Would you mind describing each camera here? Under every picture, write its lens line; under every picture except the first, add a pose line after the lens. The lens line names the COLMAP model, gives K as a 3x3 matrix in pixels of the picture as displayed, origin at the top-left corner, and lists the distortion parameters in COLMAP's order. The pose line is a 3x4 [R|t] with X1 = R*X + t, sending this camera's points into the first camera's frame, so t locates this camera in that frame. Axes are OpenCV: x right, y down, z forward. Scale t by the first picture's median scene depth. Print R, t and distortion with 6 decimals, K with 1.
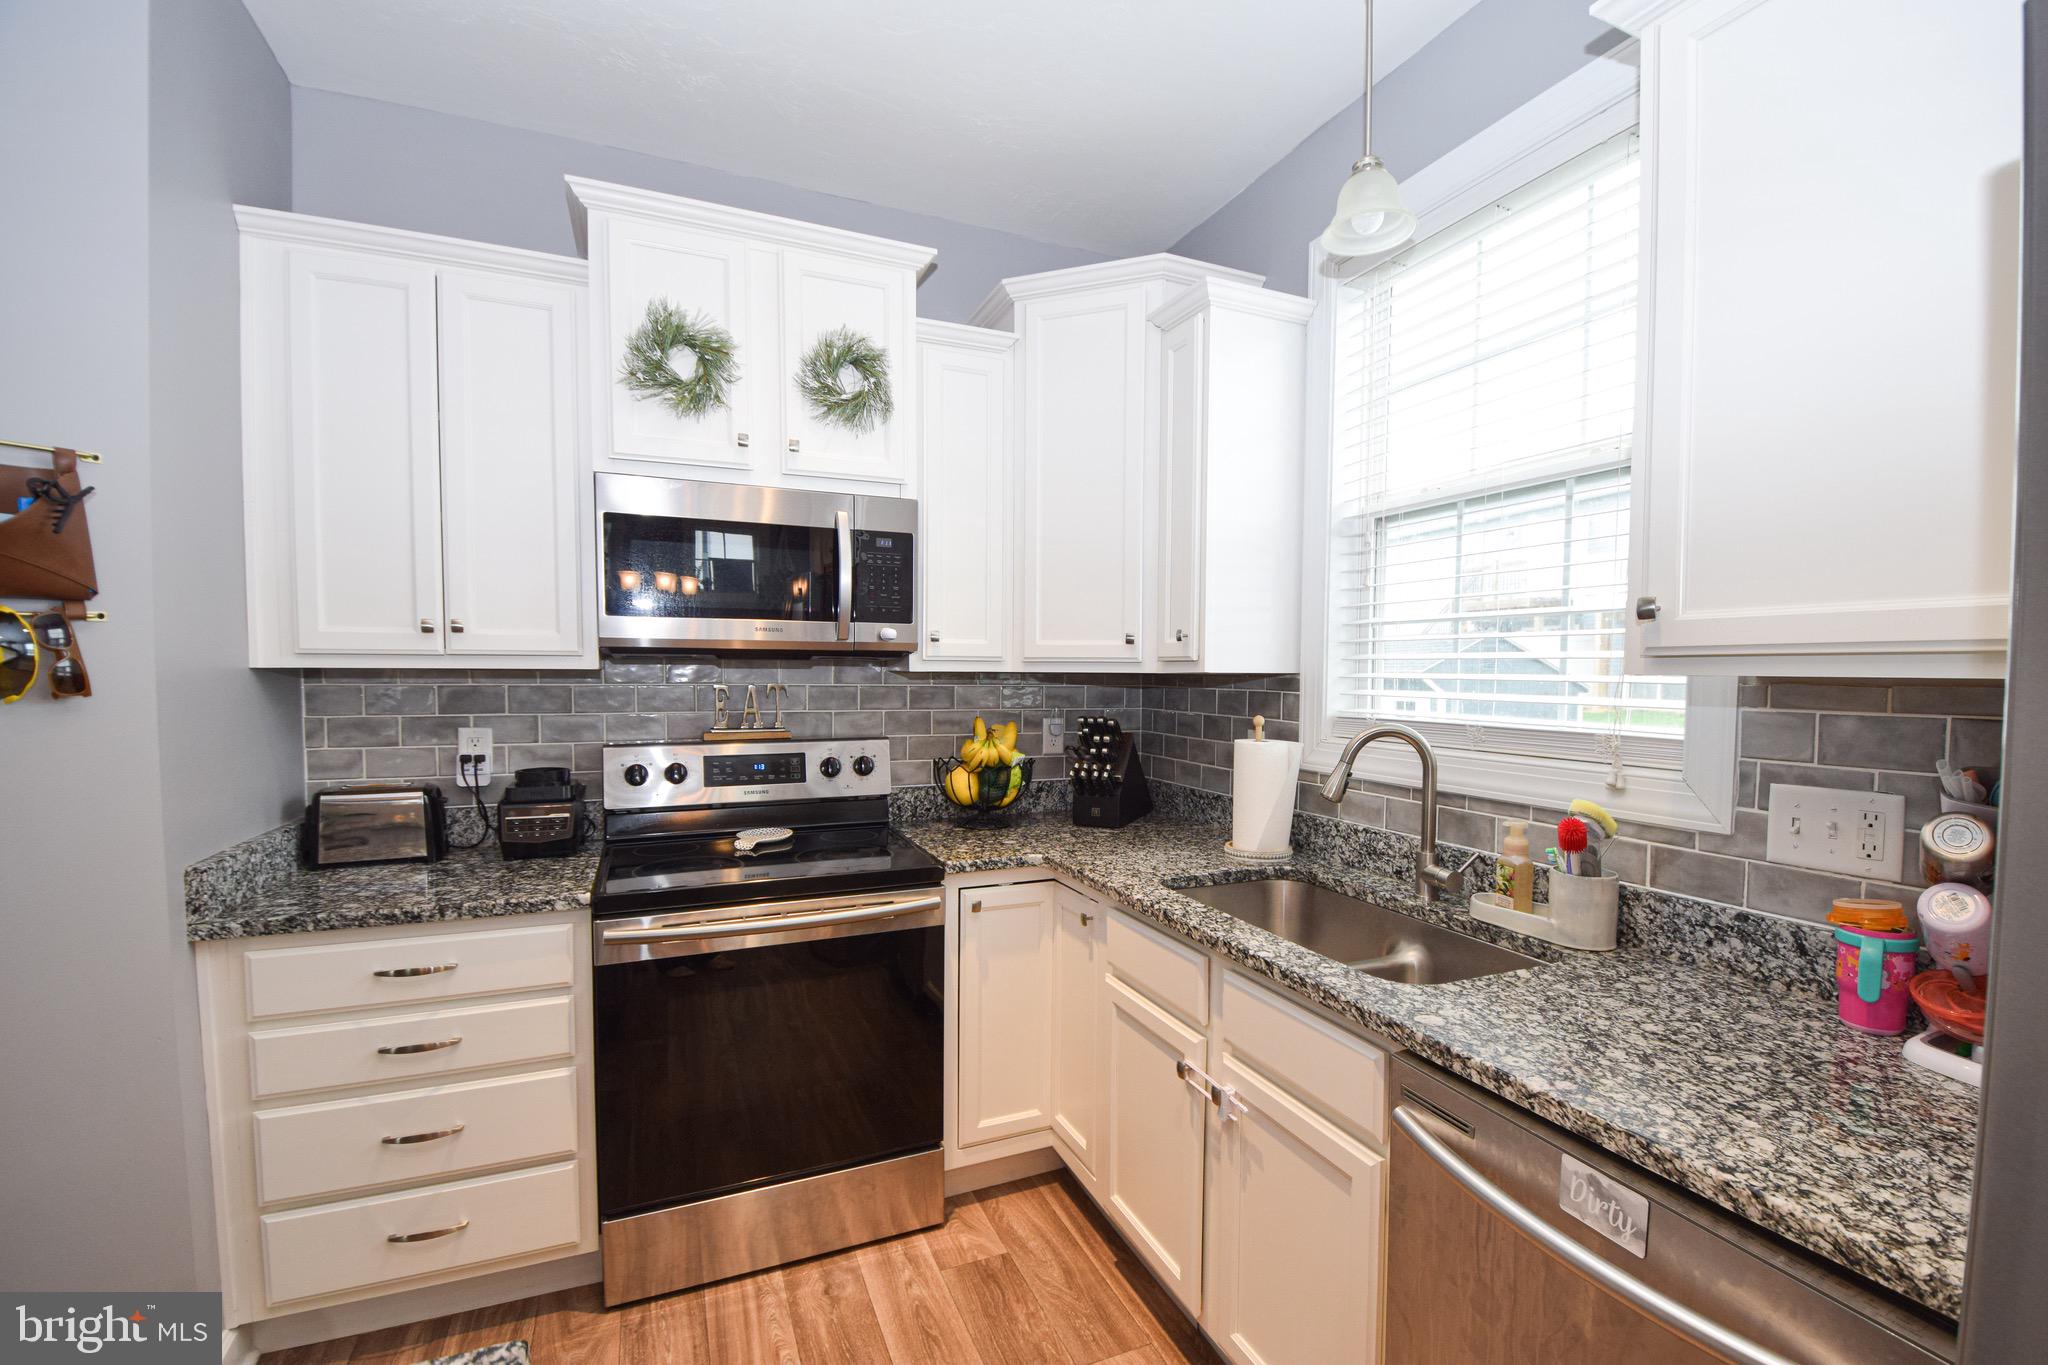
lens RADIAL K [[902.6, 0, 1052.0], [0, 902.6, 720.6], [0, 0, 1]] dist [0.000934, -0.012895]
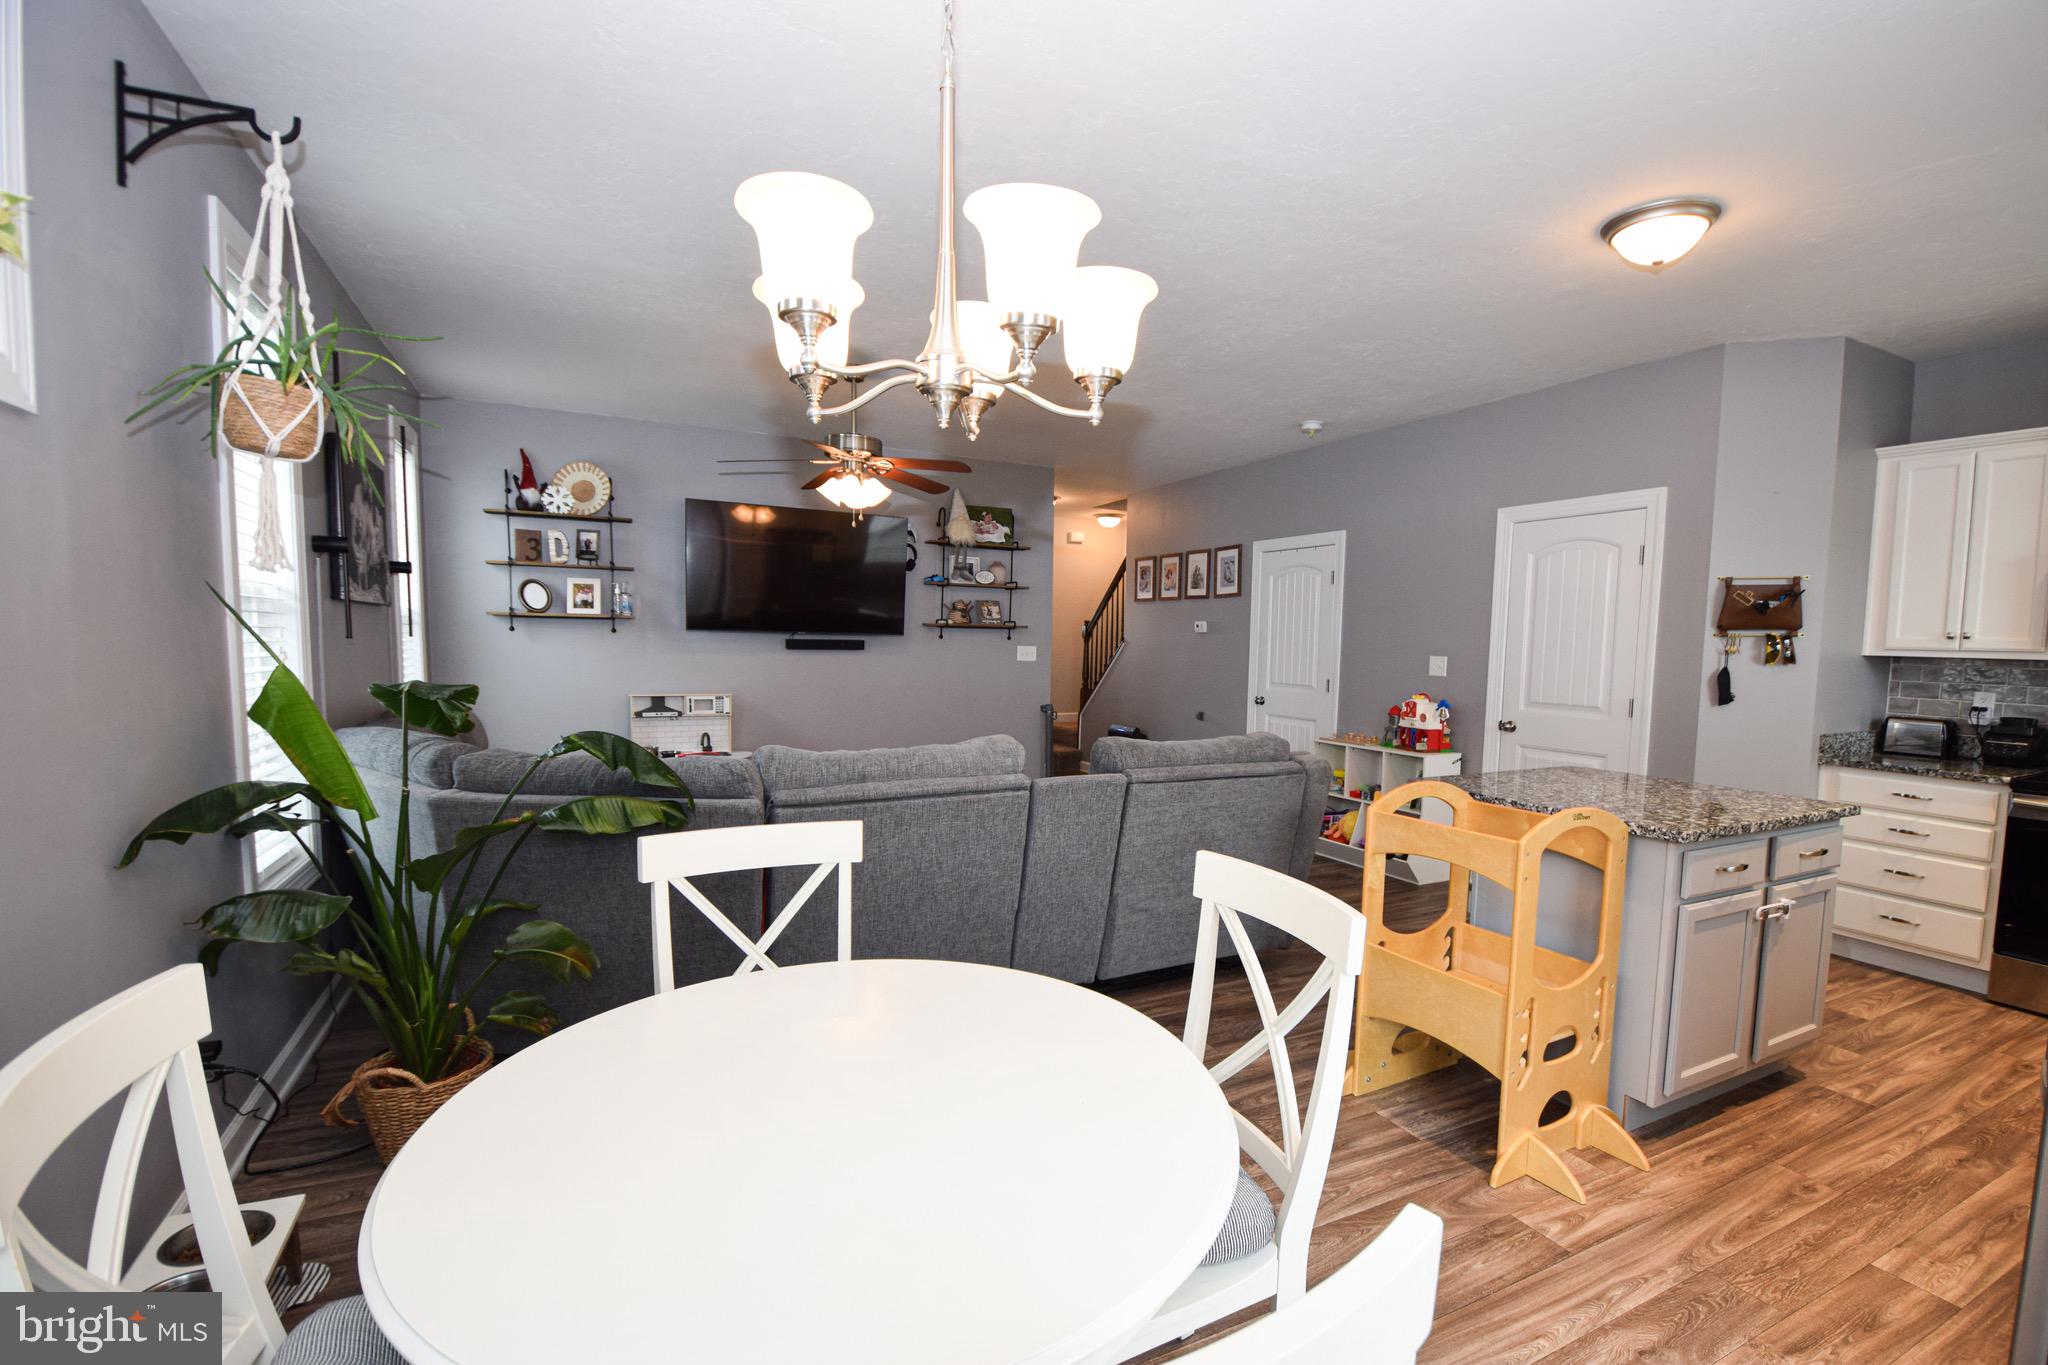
lens RADIAL K [[902.6, 0, 1064.6], [0, 902.6, 709.2], [0, 0, 1]] dist [0.000934, -0.012895]
pose [[0.061087, 0.069691, -0.995696, 1.148640], [-0.074792, 0.995075, 0.065059, 0.072833], [0.995326, 0.070496, 0.065999, -1.053150]]
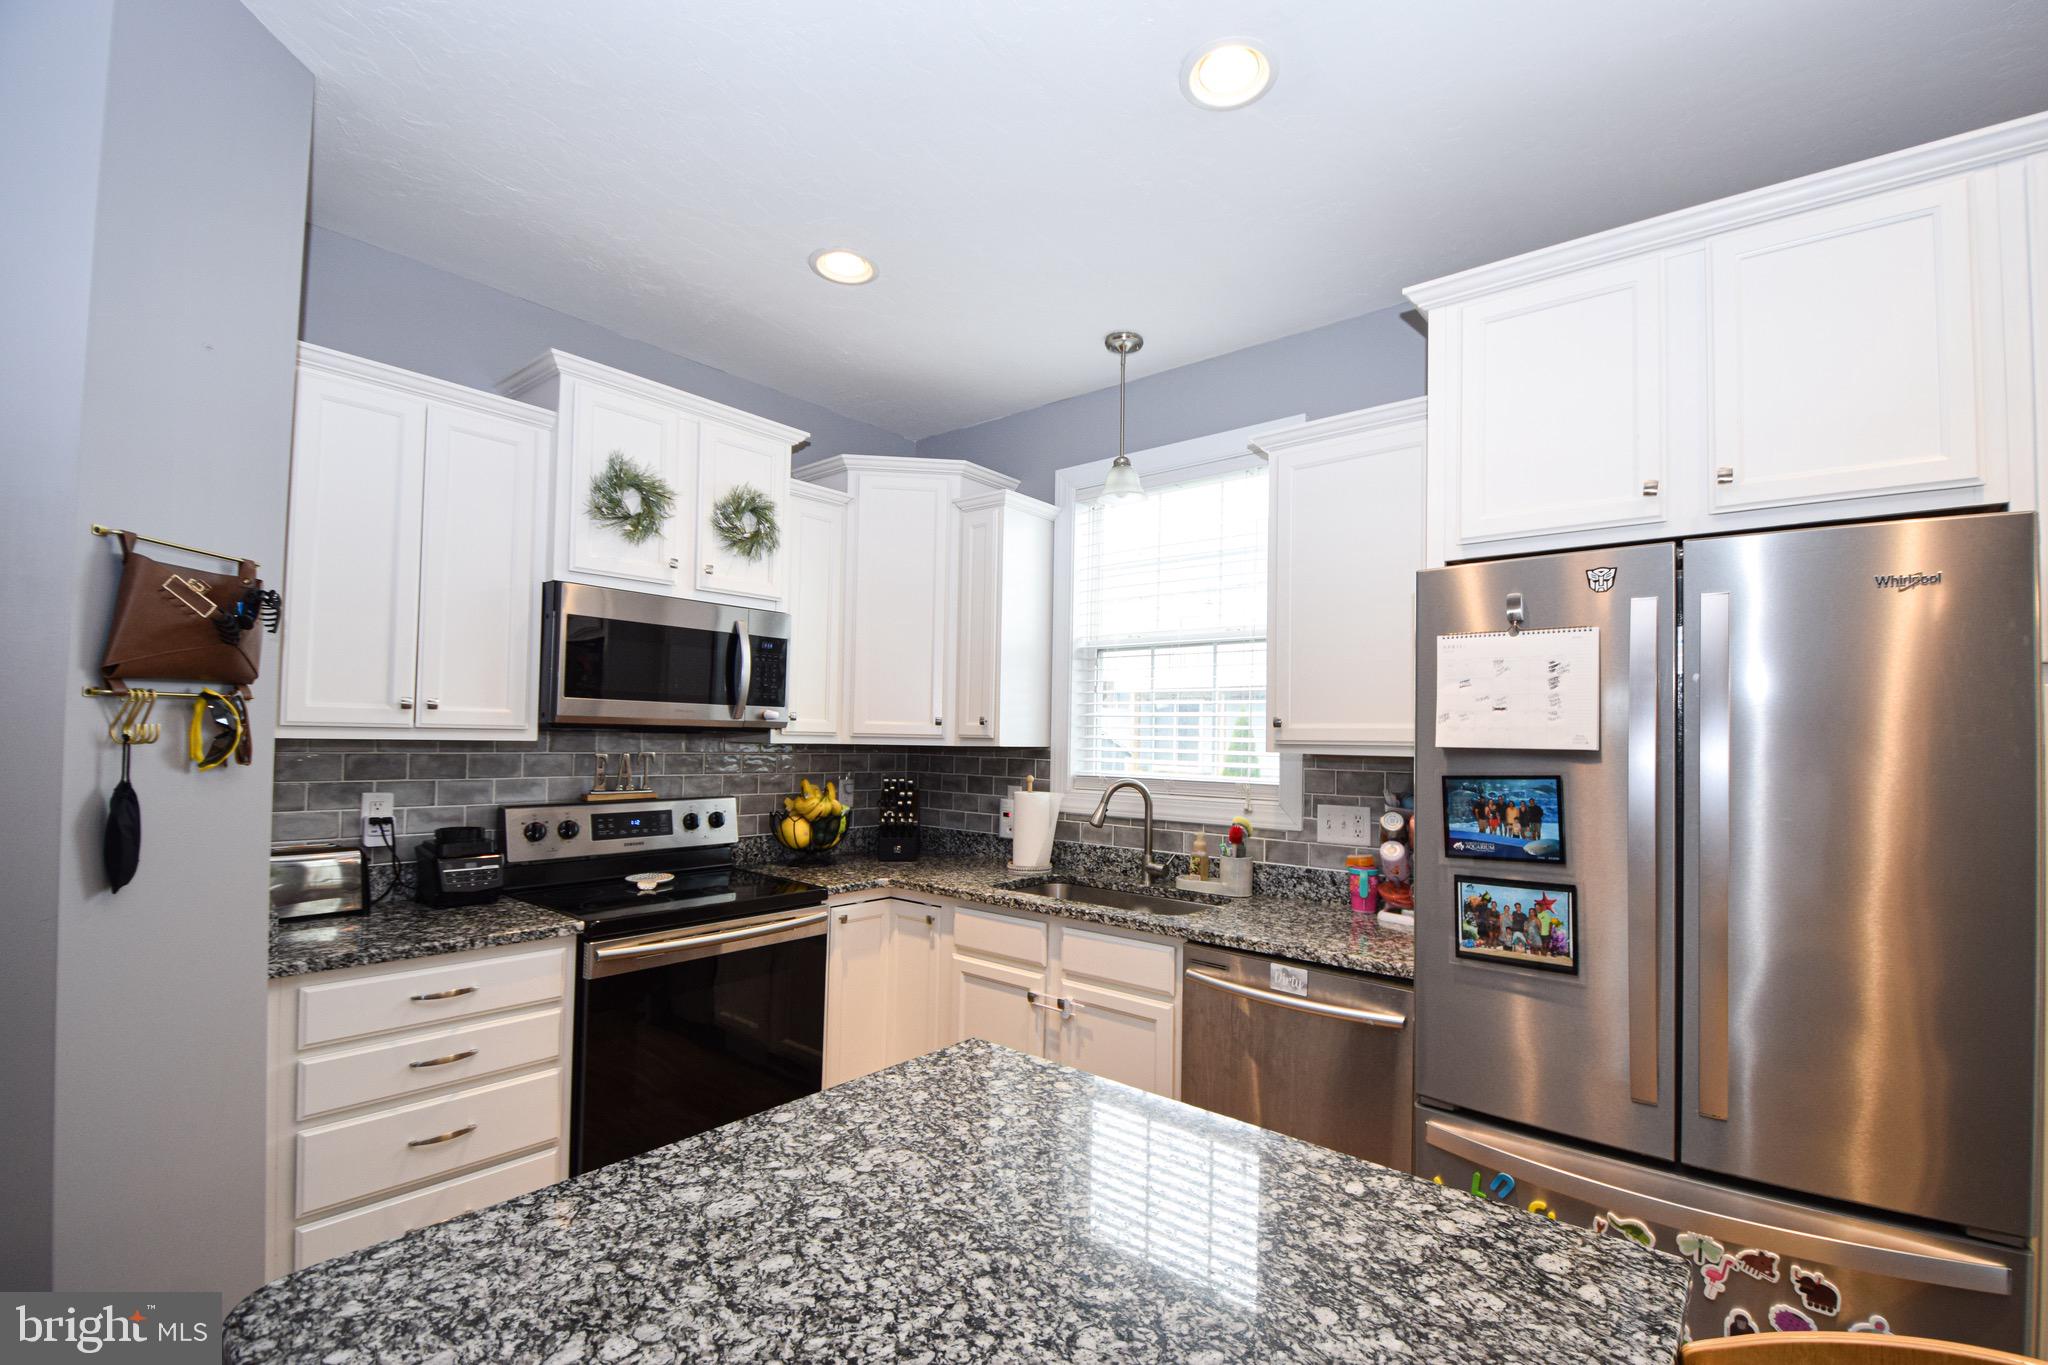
lens RADIAL K [[902.6, 0, 1052.0], [0, 902.6, 727.4], [0, 0, 1]] dist [0.000934, -0.012895]
pose [[0.891263, 0.015223, 0.453231, -0.483539], [0.013676, 0.998080, -0.060416, 0.006905], [-0.453280, 0.060045, 0.889343, -0.406810]]
